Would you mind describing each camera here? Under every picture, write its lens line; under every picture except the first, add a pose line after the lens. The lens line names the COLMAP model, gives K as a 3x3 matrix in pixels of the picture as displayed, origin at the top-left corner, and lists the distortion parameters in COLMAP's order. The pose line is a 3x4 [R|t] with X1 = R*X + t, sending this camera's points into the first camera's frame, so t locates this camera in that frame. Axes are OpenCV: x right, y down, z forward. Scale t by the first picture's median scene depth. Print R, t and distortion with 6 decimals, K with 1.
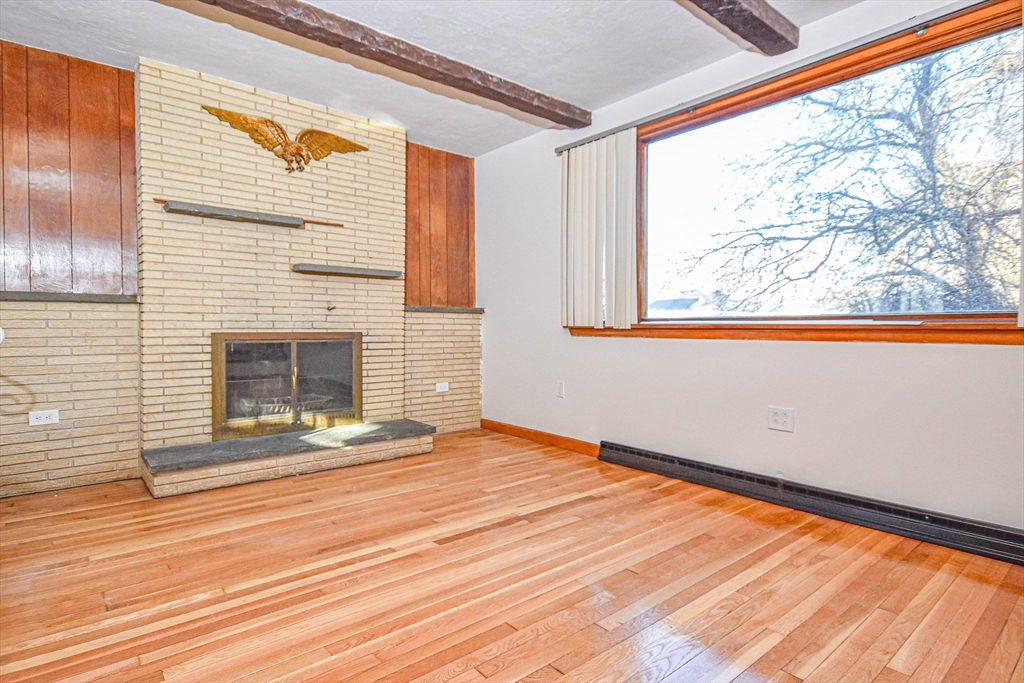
lens RADIAL K [[537.8, 0, 556.6], [0, 537.8, 331.4], [0, 0, 1]] dist [0.013114, -0.003953]
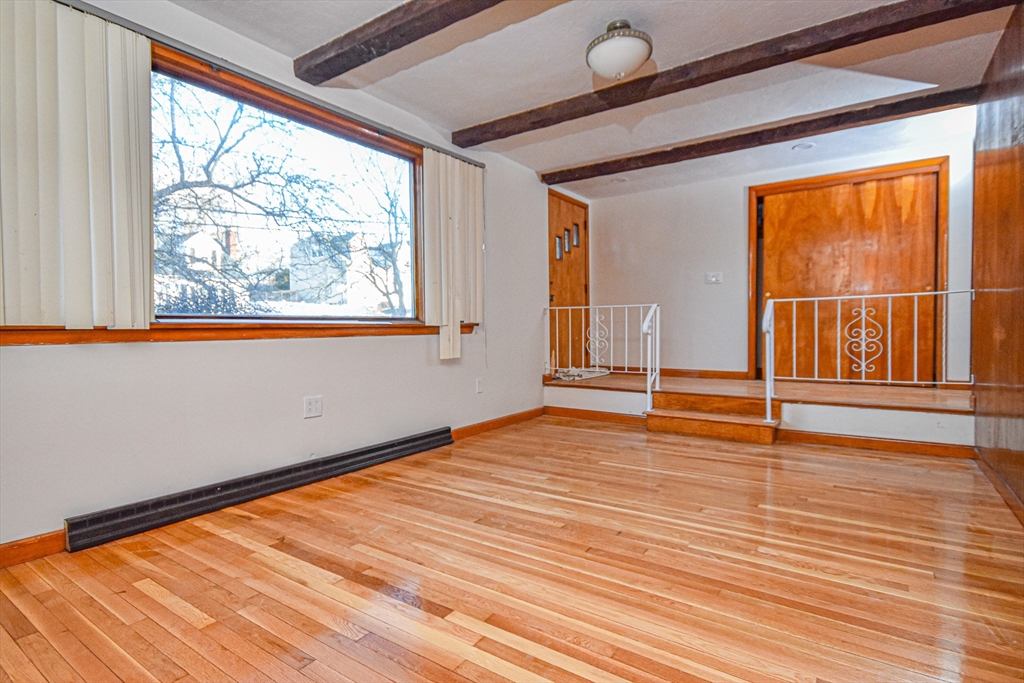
lens RADIAL K [[537.8, 0, 480.4], [0, 537.8, 341.6], [0, 0, 1]] dist [0.013114, -0.003953]
pose [[-0.199111, -0.025761, 0.979638, -0.666136], [0.016867, 0.999416, 0.029709, -0.002524], [-0.979832, 0.022439, -0.198561, 0.767996]]
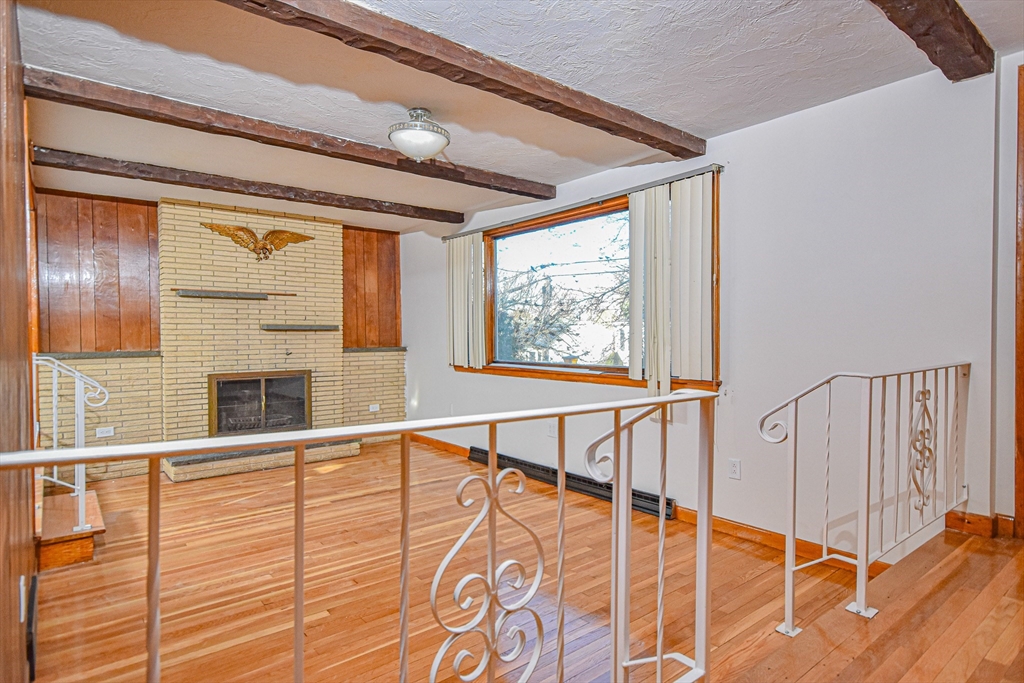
lens RADIAL K [[566.7, 0, 517.5], [0, 566.7, 332.8], [0, 0, 1]] dist [0.016449, 0.000422]
pose [[0.997274, -0.016825, -0.071844, 0.332892], [0.015878, 0.999780, -0.013727, -0.077830], [0.072059, 0.012549, 0.997321, -0.513359]]
